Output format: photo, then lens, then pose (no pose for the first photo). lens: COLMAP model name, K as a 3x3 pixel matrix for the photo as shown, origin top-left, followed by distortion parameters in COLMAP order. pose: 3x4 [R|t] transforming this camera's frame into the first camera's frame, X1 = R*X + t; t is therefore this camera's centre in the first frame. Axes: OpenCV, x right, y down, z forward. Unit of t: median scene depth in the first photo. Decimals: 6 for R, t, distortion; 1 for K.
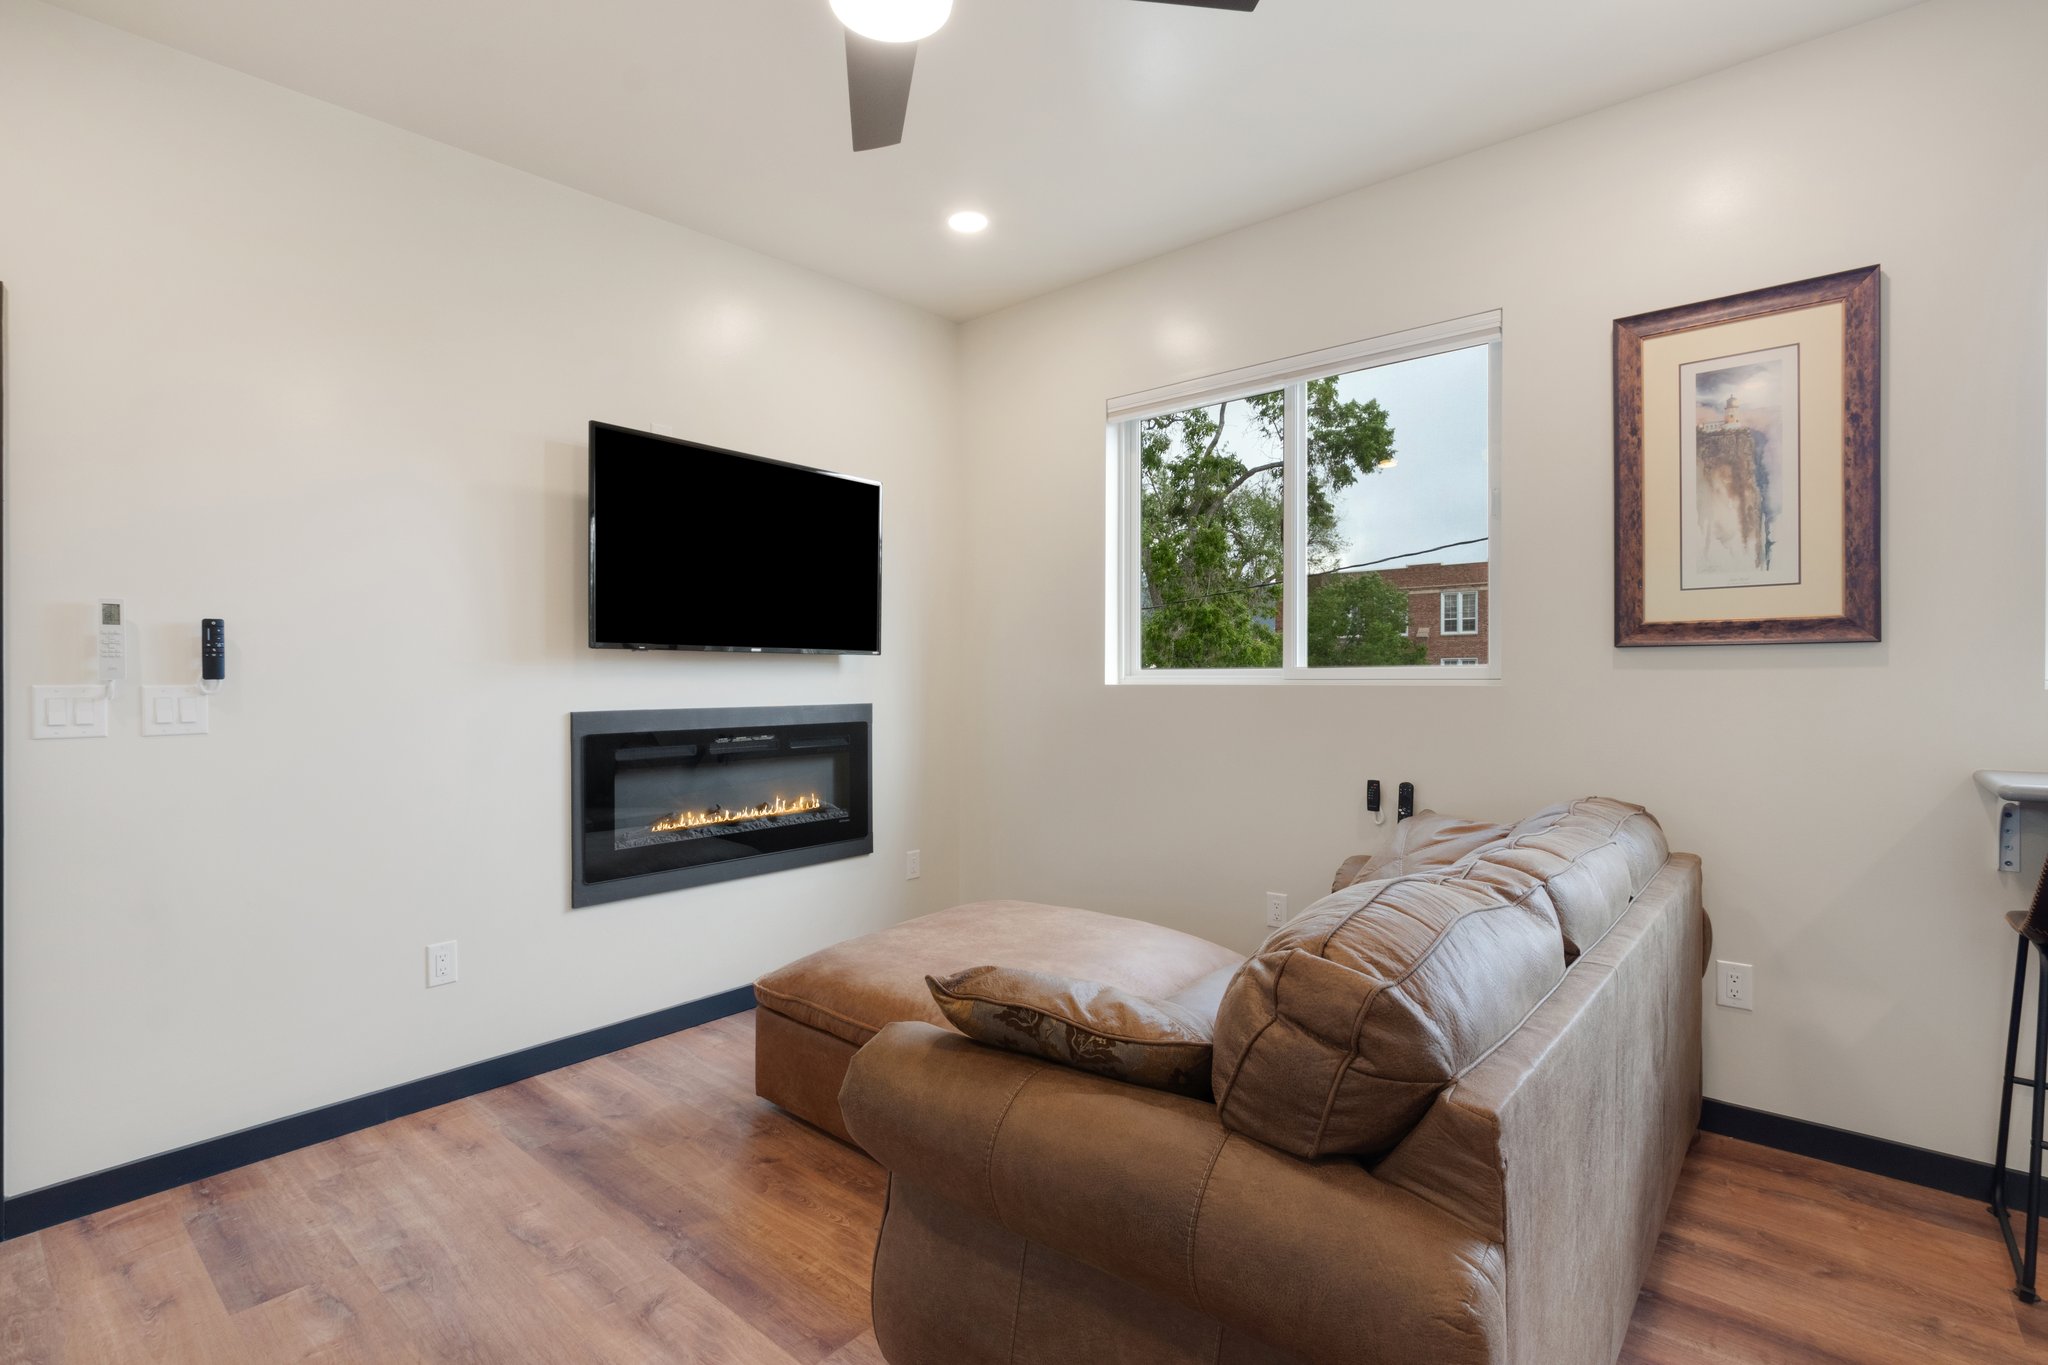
lens RADIAL K [[978.3, 0, 999.1], [0, 978.3, 679.1], [0, 0, 1]] dist [0.001700, -0.000077]
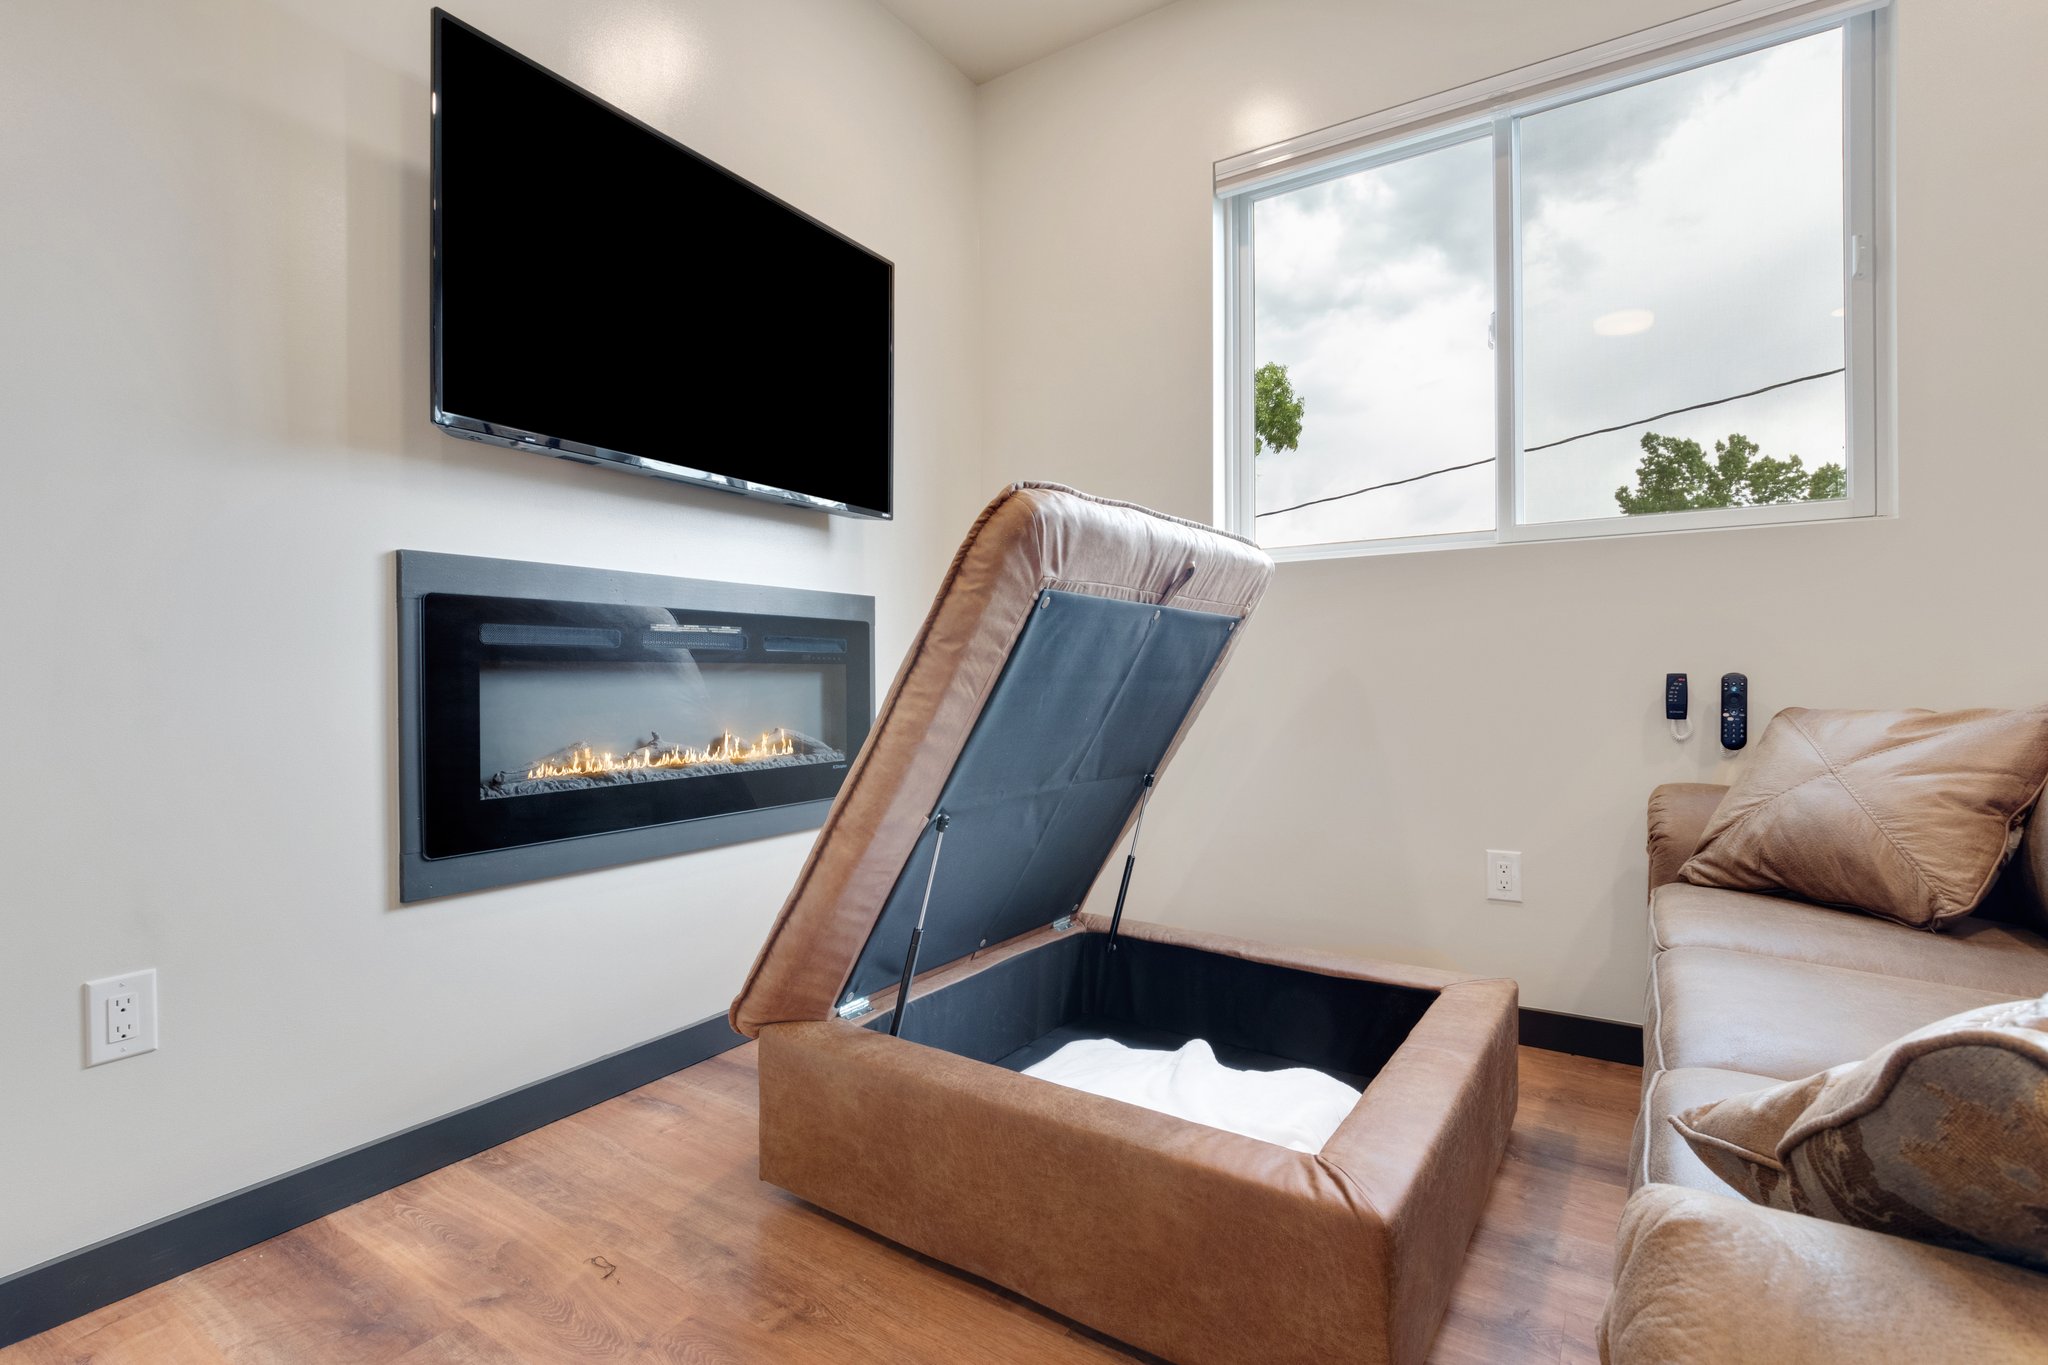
lens RADIAL K [[962.3, 0, 987.8], [0, 962.3, 686.8], [0, 0, 1]] dist [-0.005036, 0.005347]
pose [[0.991999, -0.004324, 0.126174, -0.191630], [0.004533, 0.999989, -0.001375, 0.125282], [-0.126166, 0.001936, 0.992007, 0.458505]]
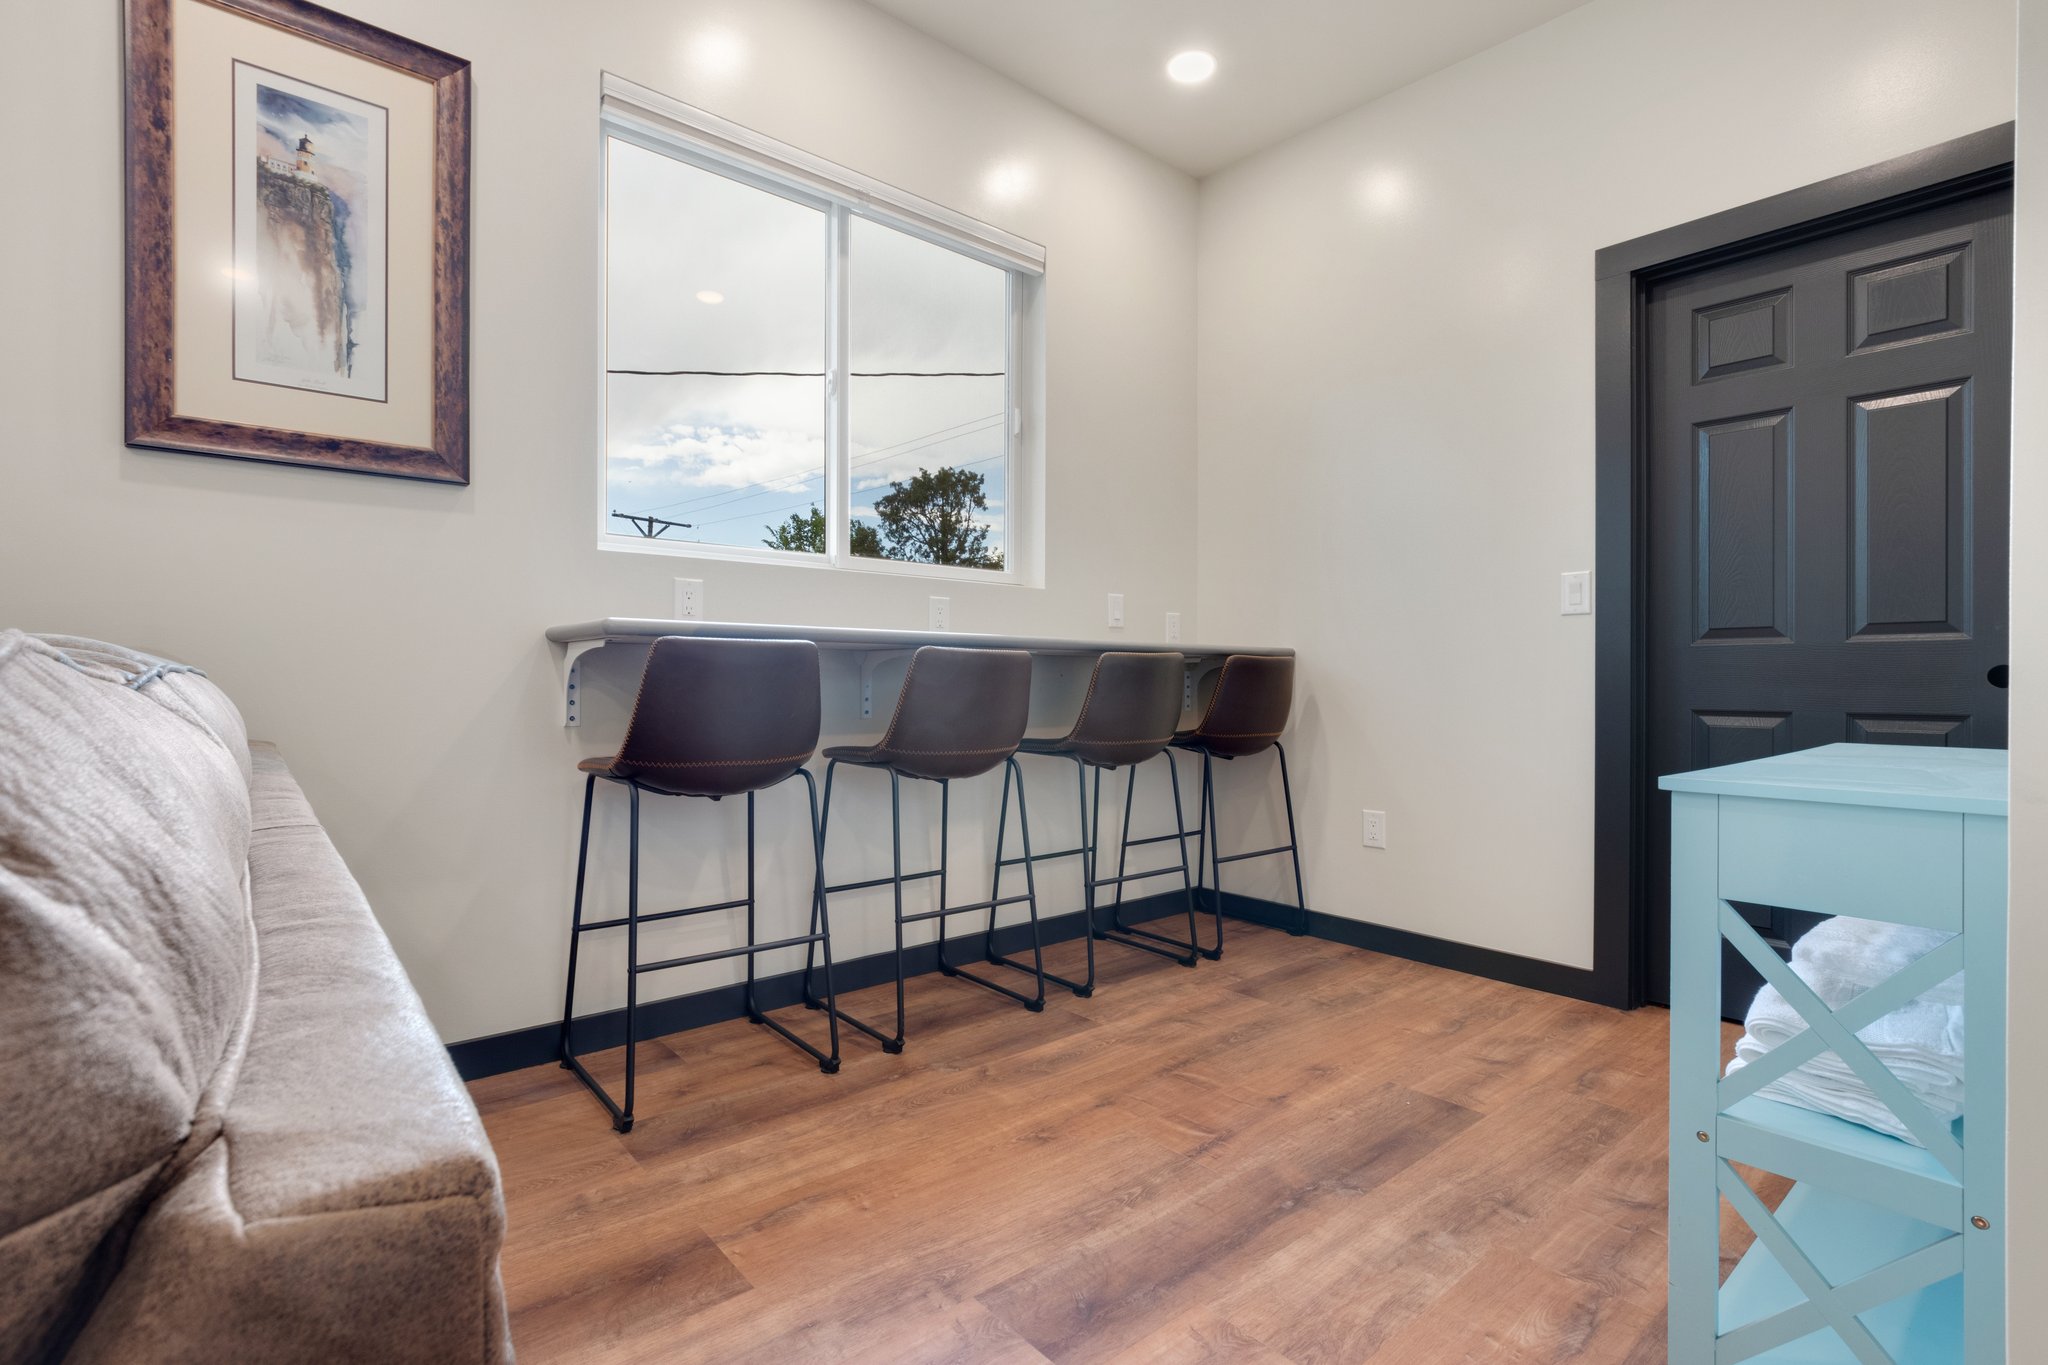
lens RADIAL K [[935.0, 0, 992.6], [0, 935.0, 684.1], [0, 0, 1]] dist [-0.002106, -0.000423]
pose [[0.168612, 0.006328, 0.985662, 0.117837], [0.002096, 0.999975, -0.006778, 0.128425], [-0.985680, 0.003209, 0.168594, 0.325503]]
